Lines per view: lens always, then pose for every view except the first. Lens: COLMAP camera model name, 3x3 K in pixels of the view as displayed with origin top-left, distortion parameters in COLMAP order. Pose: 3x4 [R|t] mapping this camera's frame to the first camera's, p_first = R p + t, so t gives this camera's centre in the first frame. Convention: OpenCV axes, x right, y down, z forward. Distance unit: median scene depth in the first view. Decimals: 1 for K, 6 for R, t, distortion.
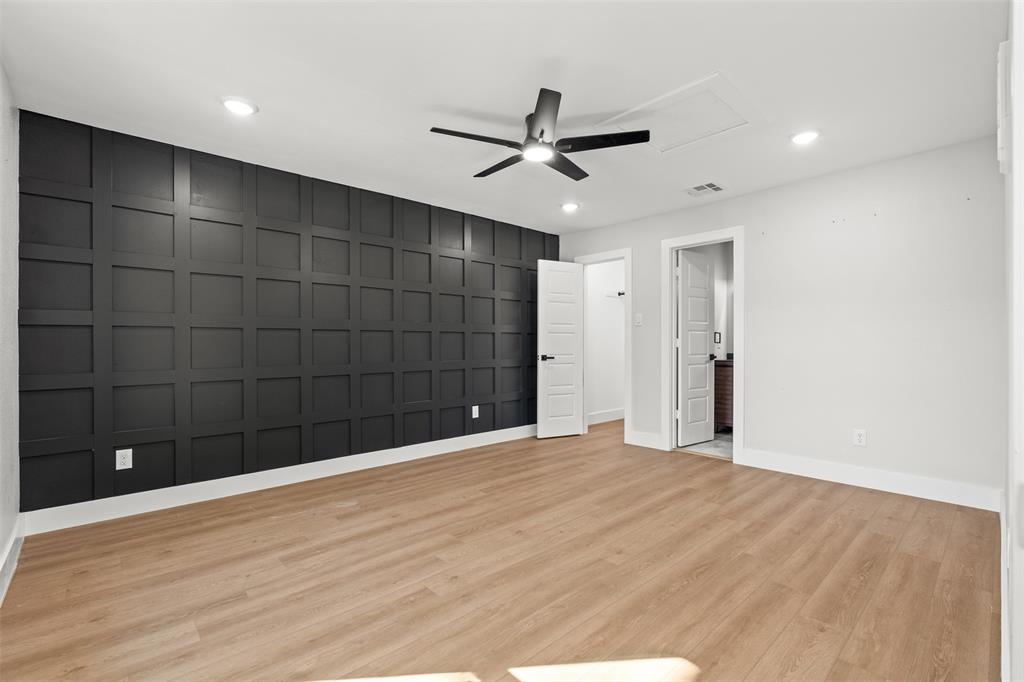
lens RADIAL K [[455.3, 0, 508.5], [0, 455.3, 346.0], [0, 0, 1]] dist [-0.000978, -0.000478]
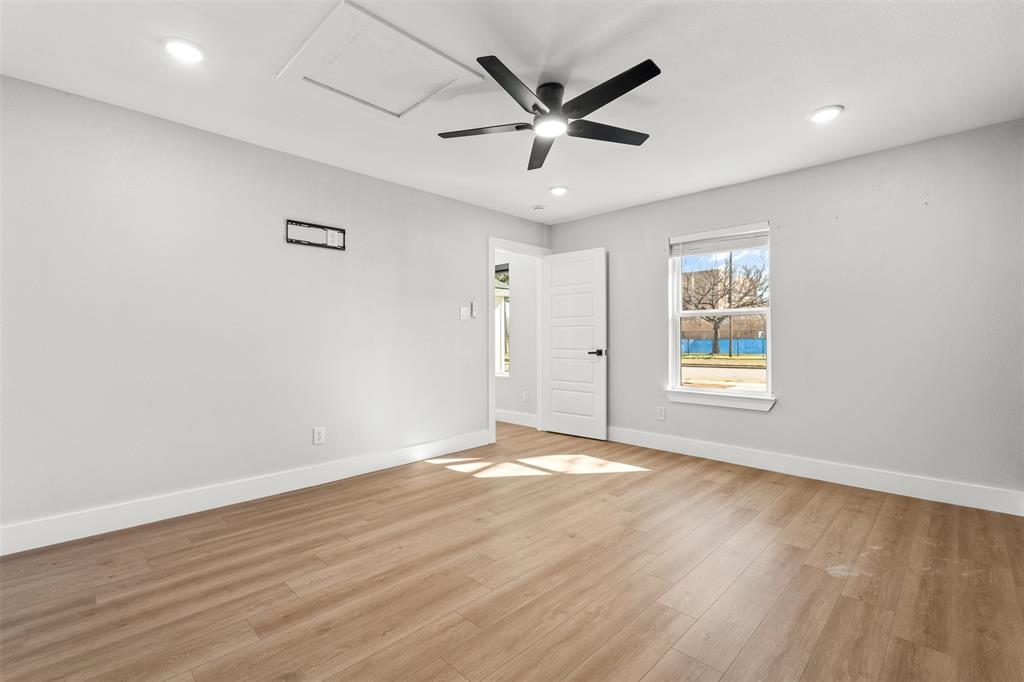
lens RADIAL K [[455.3, 0, 508.5], [0, 455.3, 346.0], [0, 0, 1]] dist [-0.000978, -0.000478]
pose [[-0.998595, 0.004513, -0.052795, 0.205729], [0.003569, 0.999832, 0.017963, -0.004248], [0.052867, 0.017749, -0.998444, 1.939447]]
